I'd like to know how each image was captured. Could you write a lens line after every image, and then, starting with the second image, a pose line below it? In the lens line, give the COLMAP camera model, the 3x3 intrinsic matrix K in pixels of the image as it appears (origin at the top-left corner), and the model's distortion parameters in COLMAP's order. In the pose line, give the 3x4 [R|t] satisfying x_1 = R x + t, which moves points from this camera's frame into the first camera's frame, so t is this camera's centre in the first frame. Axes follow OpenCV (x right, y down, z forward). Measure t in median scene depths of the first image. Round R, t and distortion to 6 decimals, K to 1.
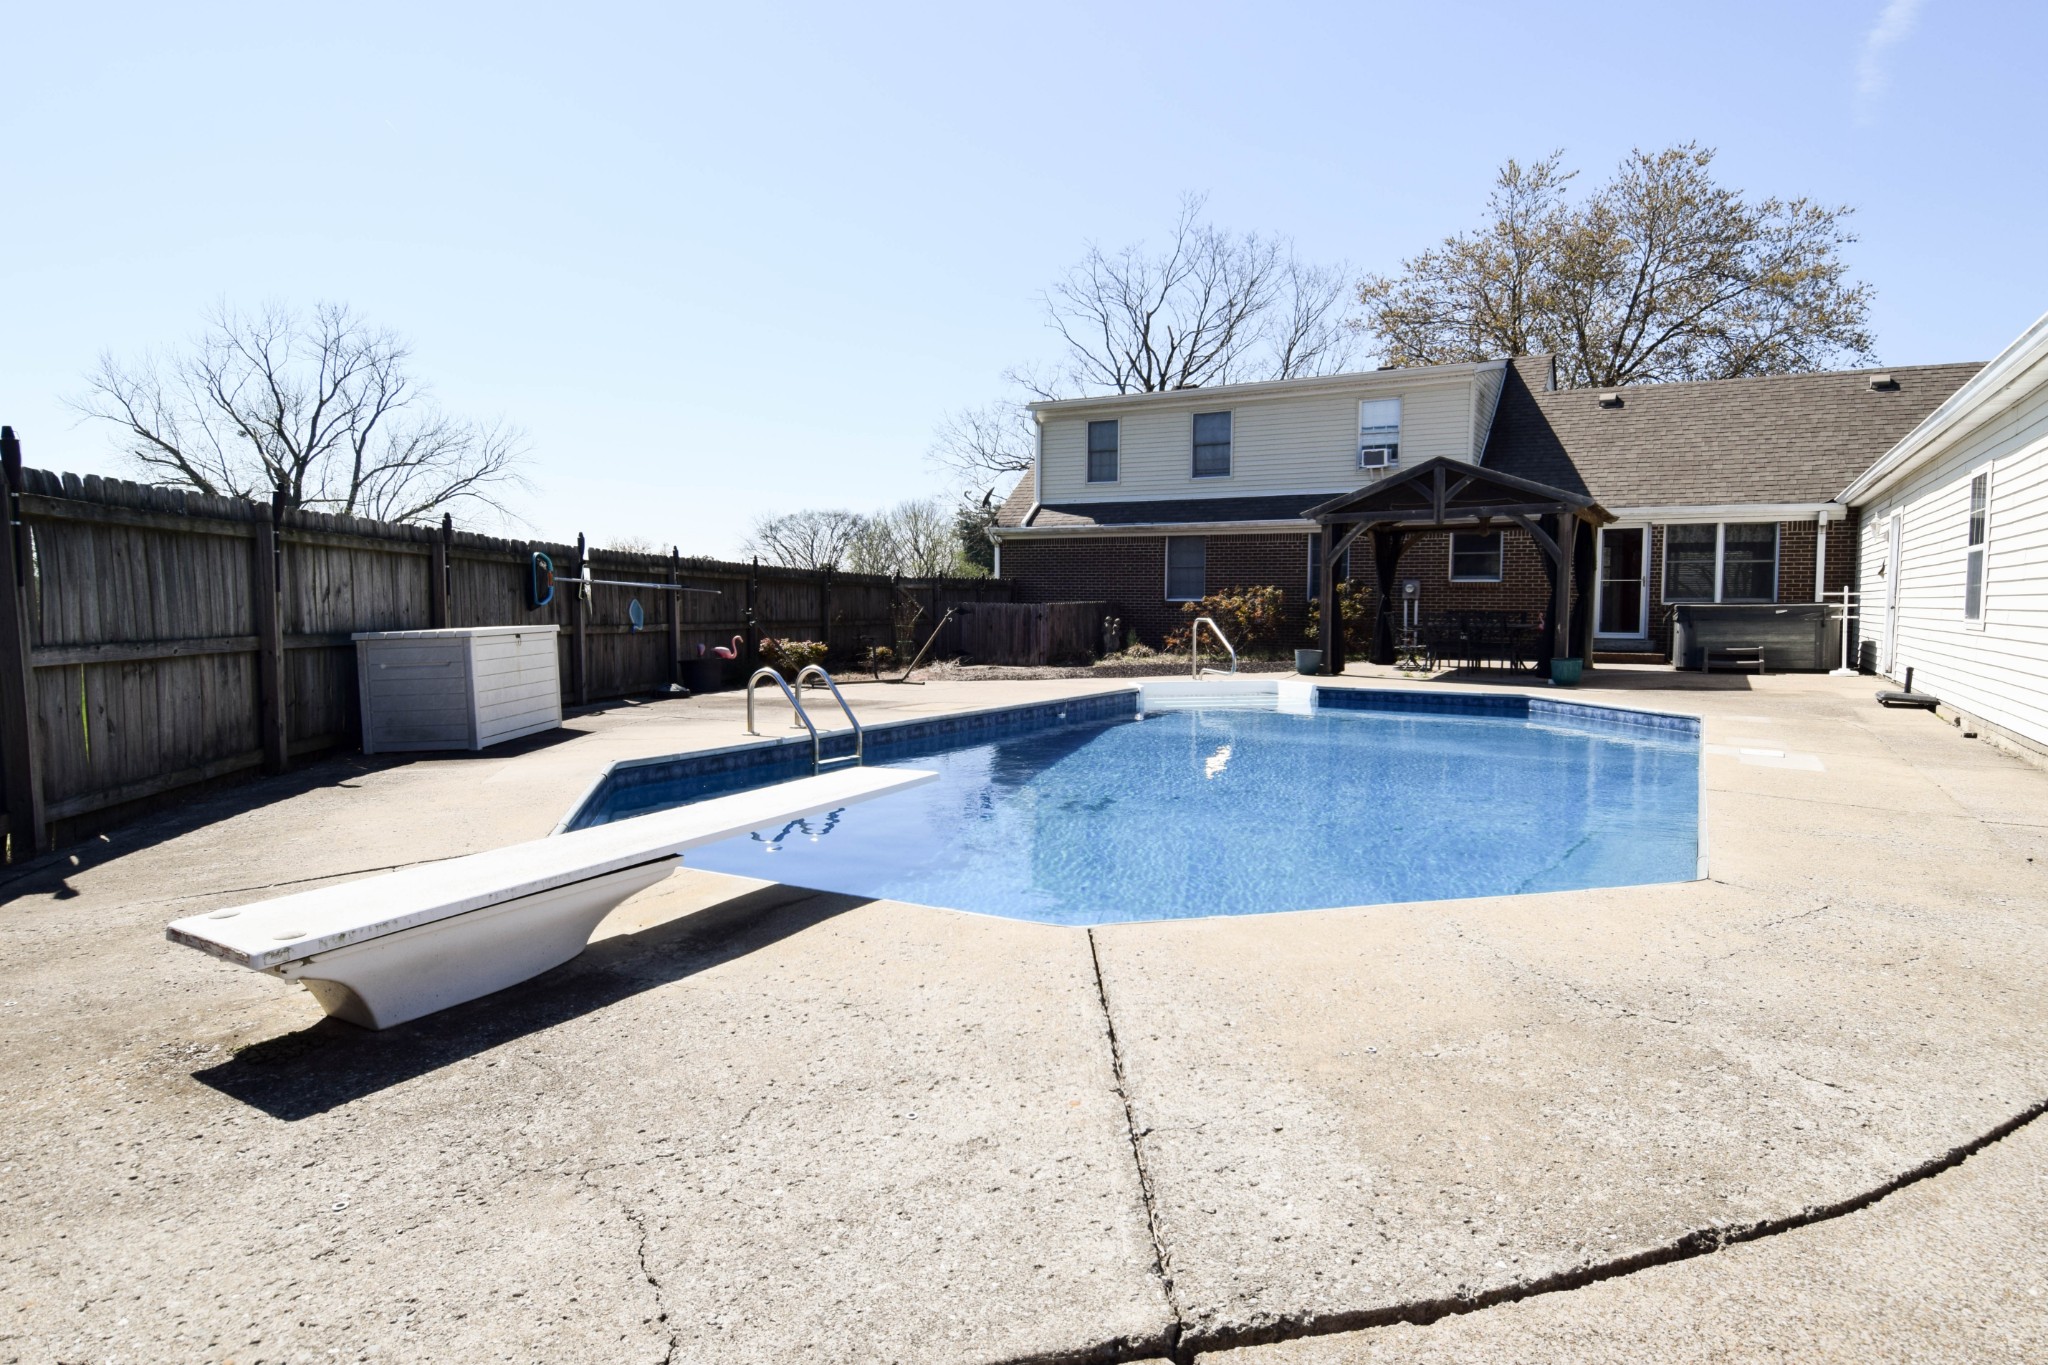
lens RADIAL K [[1083.3, 0, 1053.5], [0, 1083.3, 675.4], [0, 0, 1]] dist [0.049253, -0.052160]
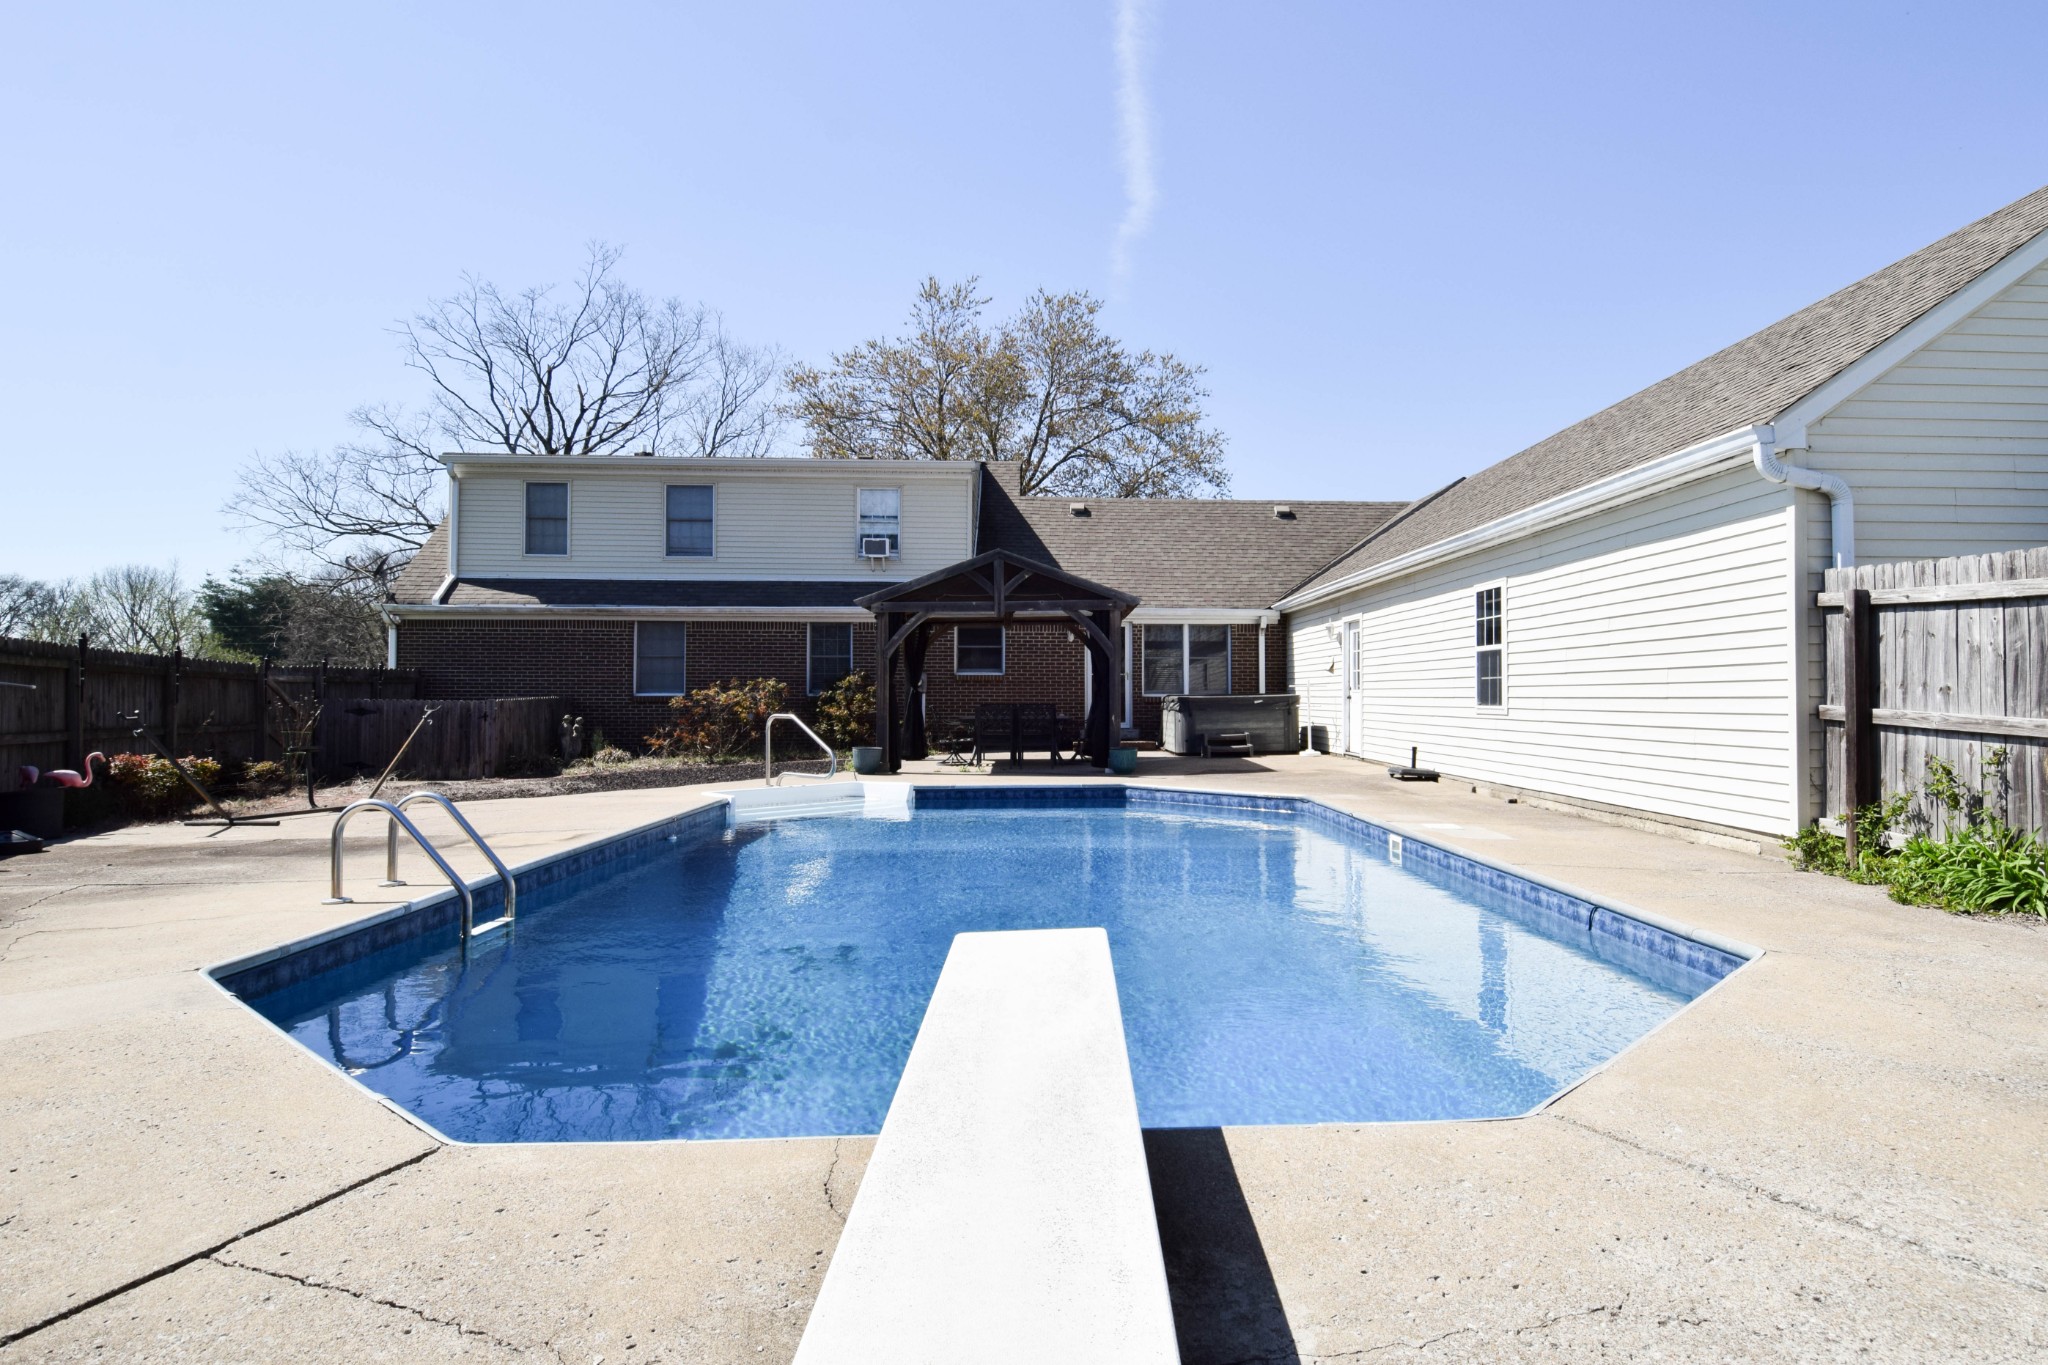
lens RADIAL K [[1133.5, 0, 1024.0], [0, 1133.5, 682.5], [0, 0, 1]] dist [0.033749, -0.057054]
pose [[0.849168, -0.000438, 0.528123, -0.112721], [0.042631, 0.996793, -0.067720, -0.005200], [-0.526400, 0.080020, 0.846463, 0.076276]]
